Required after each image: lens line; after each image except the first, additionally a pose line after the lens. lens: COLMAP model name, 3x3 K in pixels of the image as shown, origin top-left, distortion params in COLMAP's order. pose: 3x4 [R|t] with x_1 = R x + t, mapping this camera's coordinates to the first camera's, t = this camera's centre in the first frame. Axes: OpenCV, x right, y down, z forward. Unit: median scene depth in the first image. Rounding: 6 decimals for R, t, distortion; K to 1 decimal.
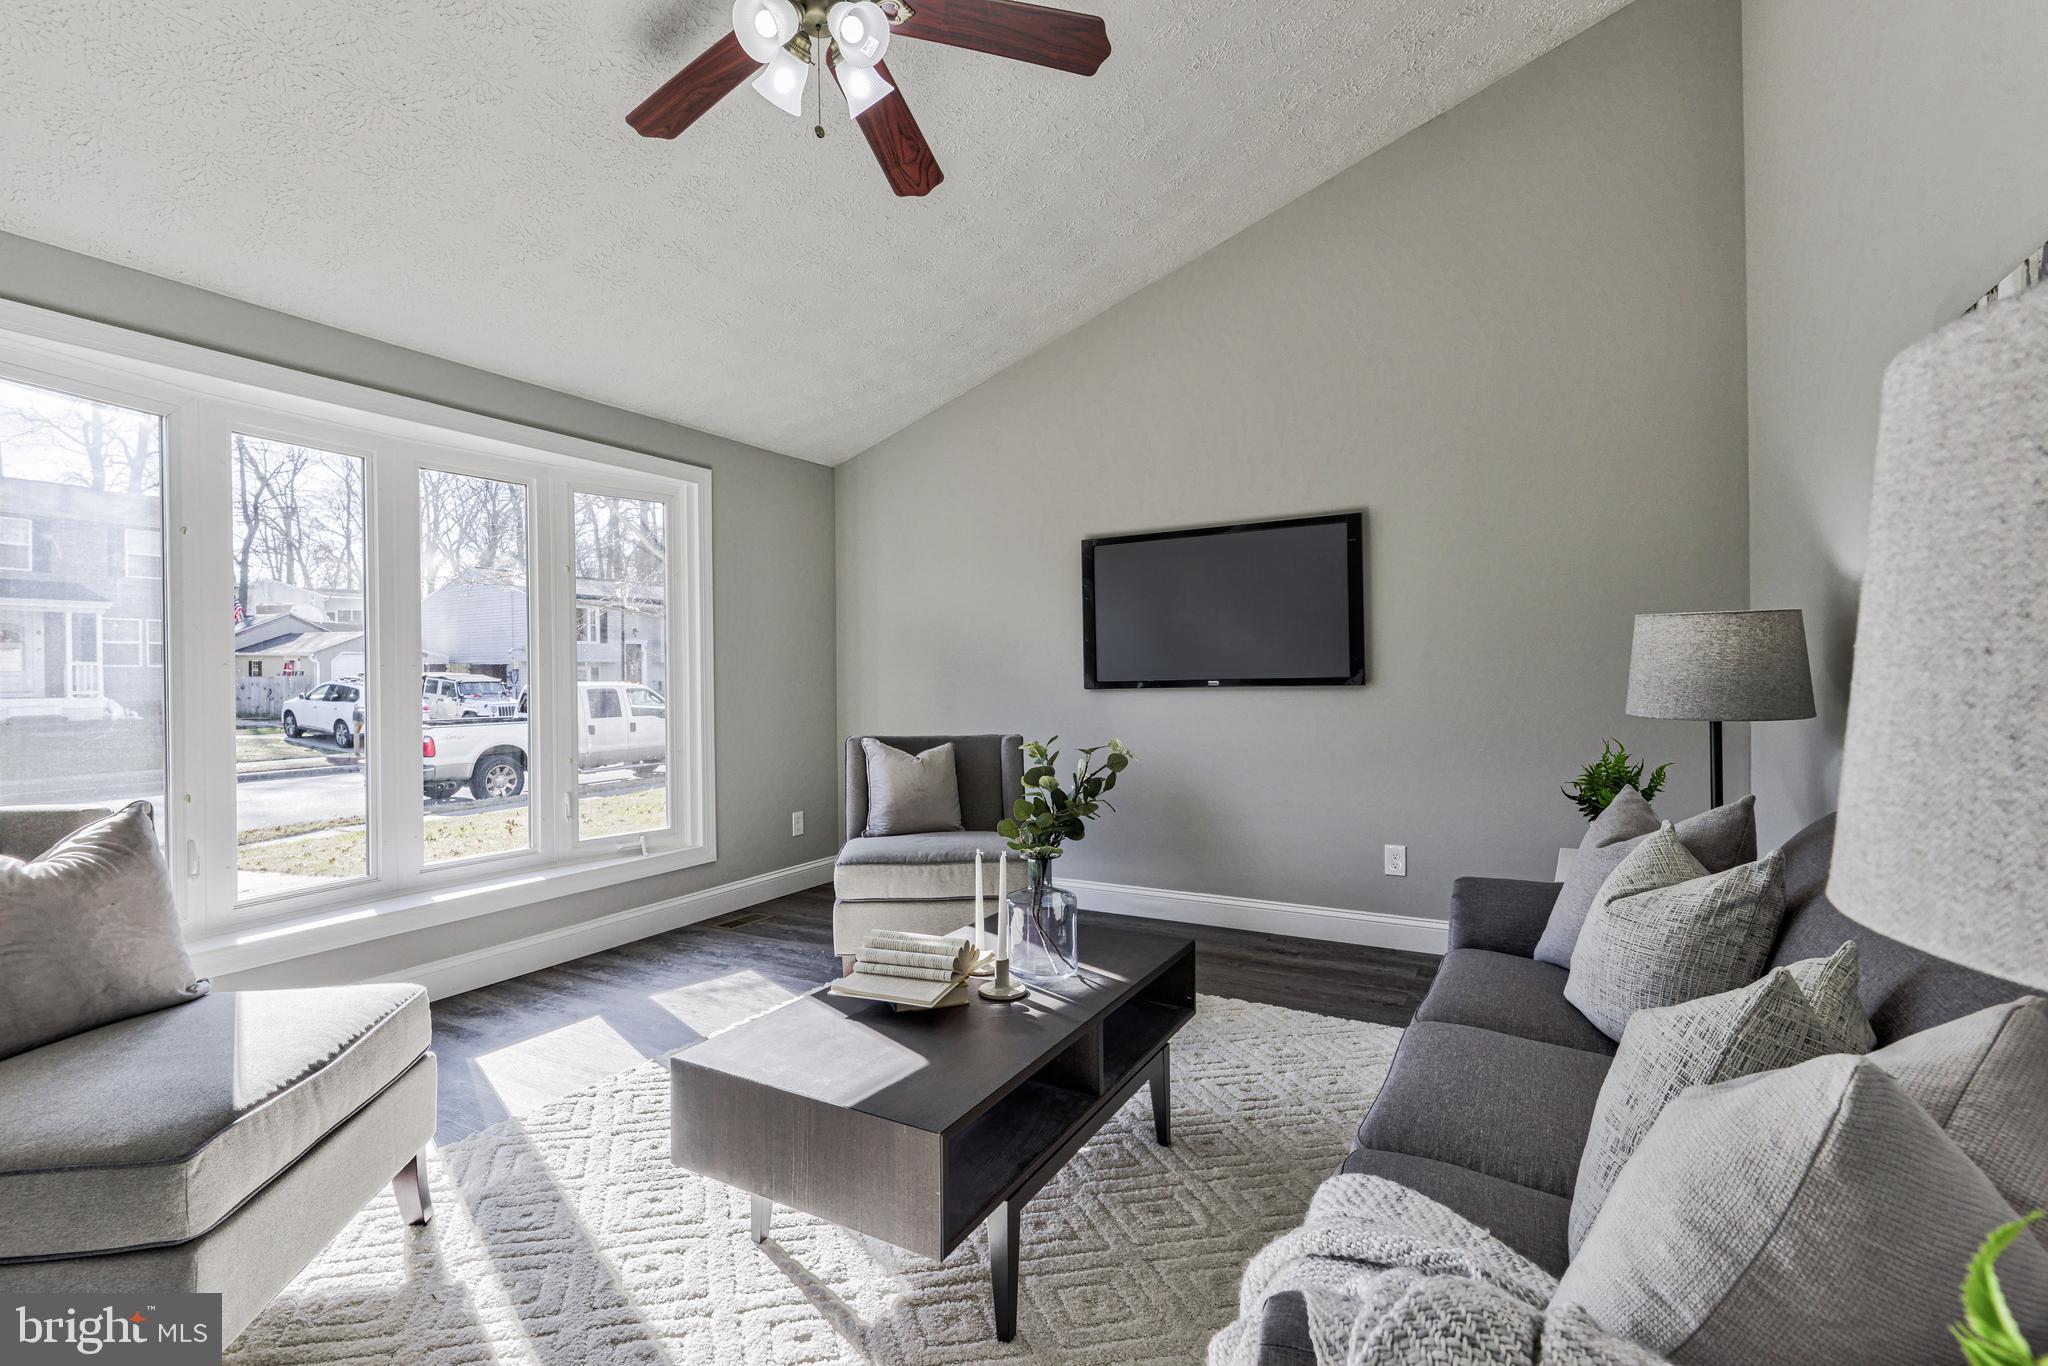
lens RADIAL K [[930.0, 0, 1017.5], [0, 930.0, 673.9], [0, 0, 1]] dist [-0.004421, -0.004312]
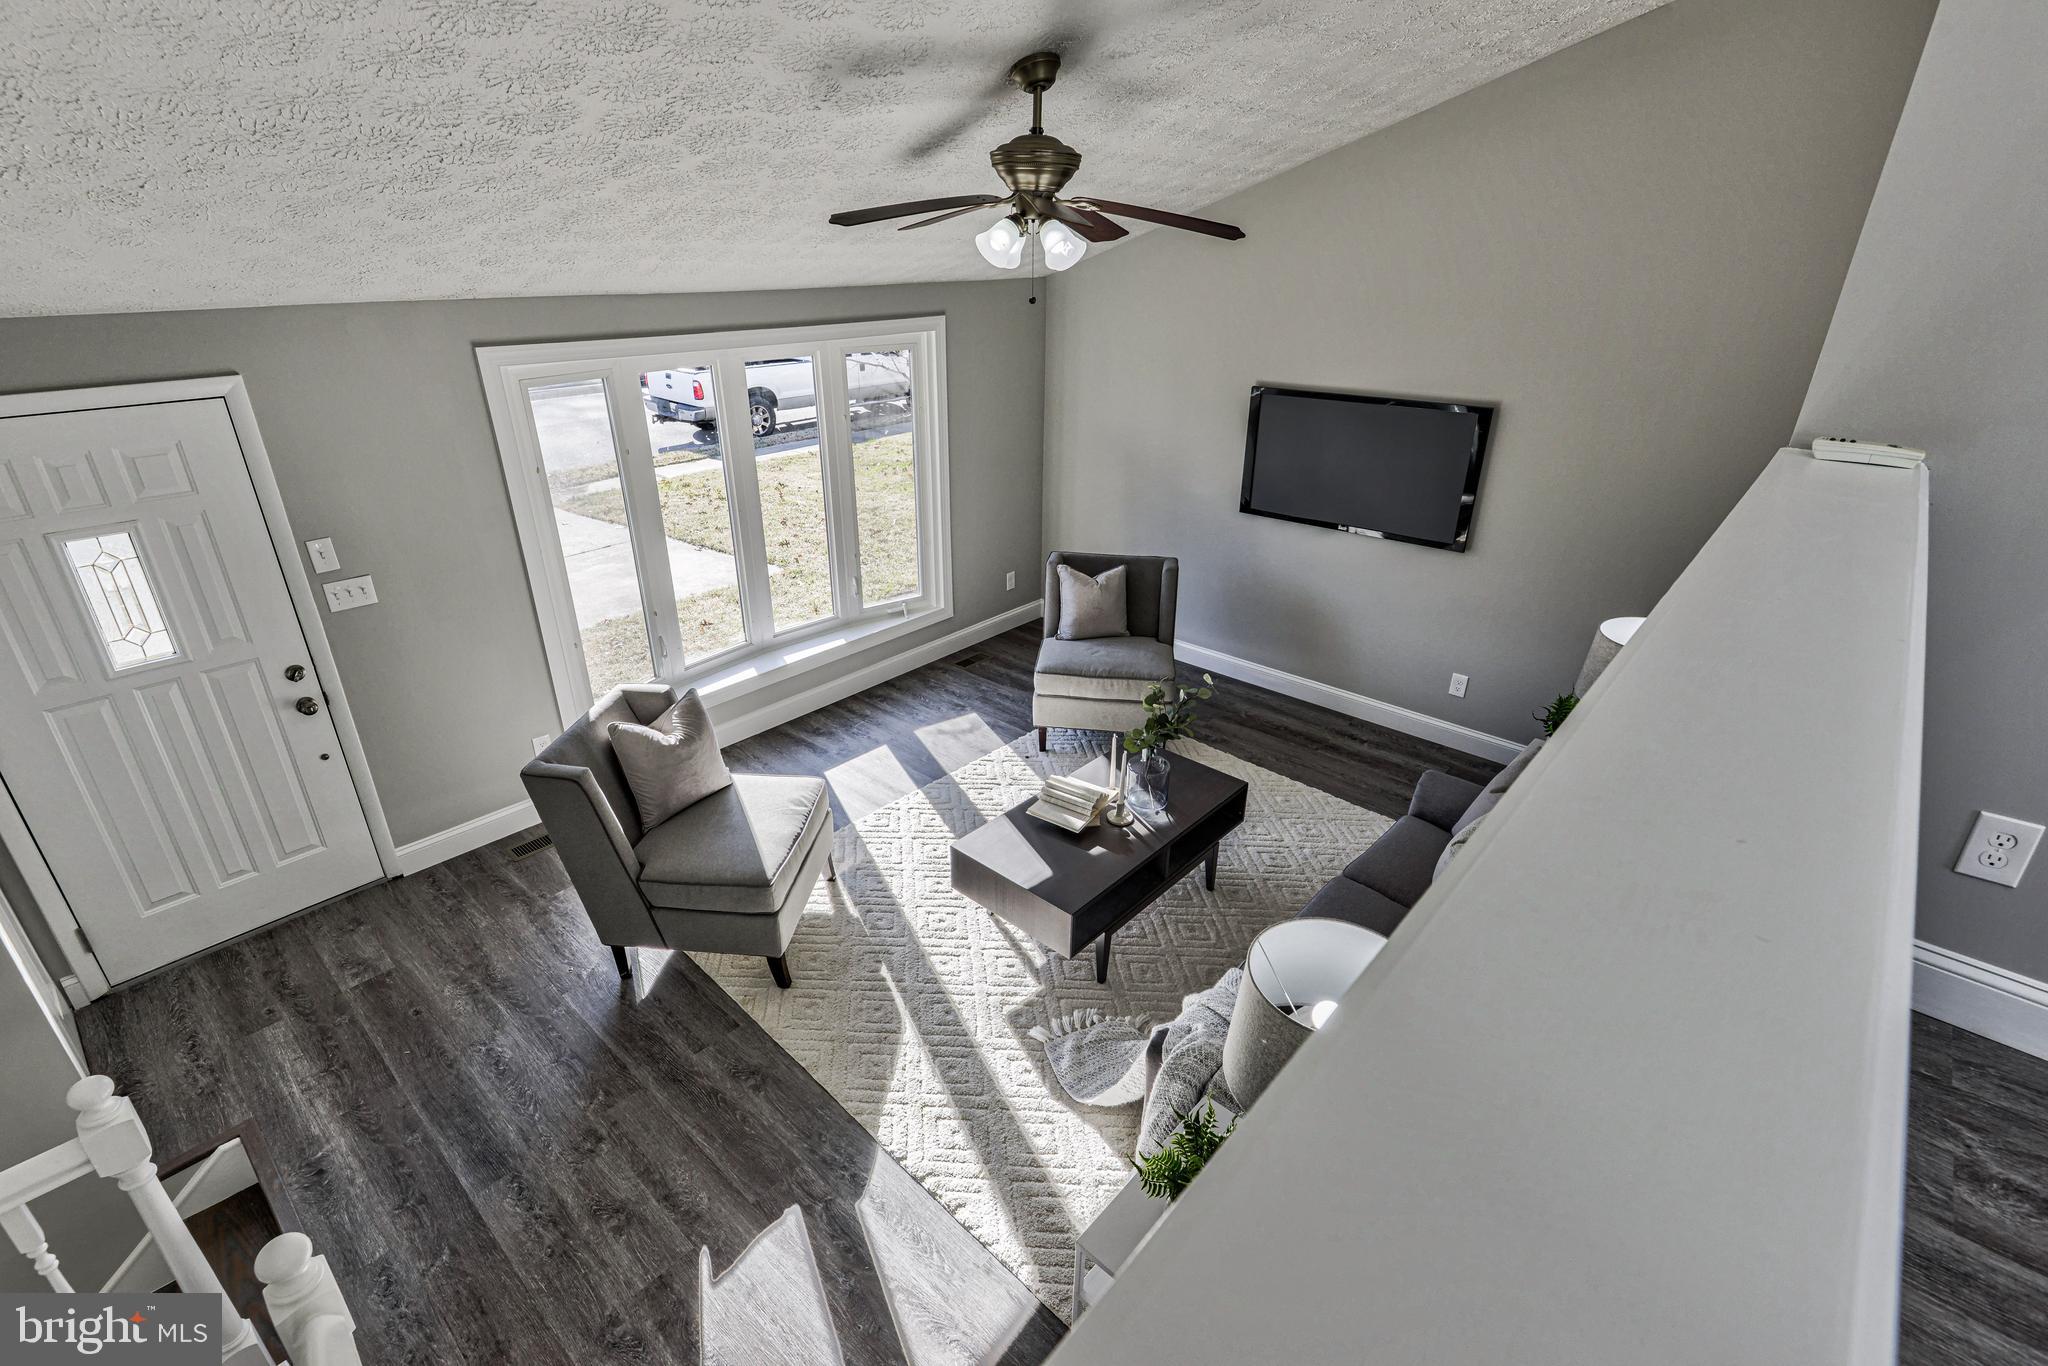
lens RADIAL K [[930.0, 0, 1020.3], [0, 930.0, 683.1], [0, 0, 1]] dist [-0.004421, -0.004312]
pose [[0.974903, 0.110807, -0.193094, 0.065670], [-0.017387, 0.902584, 0.430162, -0.381787], [0.221949, -0.416009, 0.881859, -0.303682]]
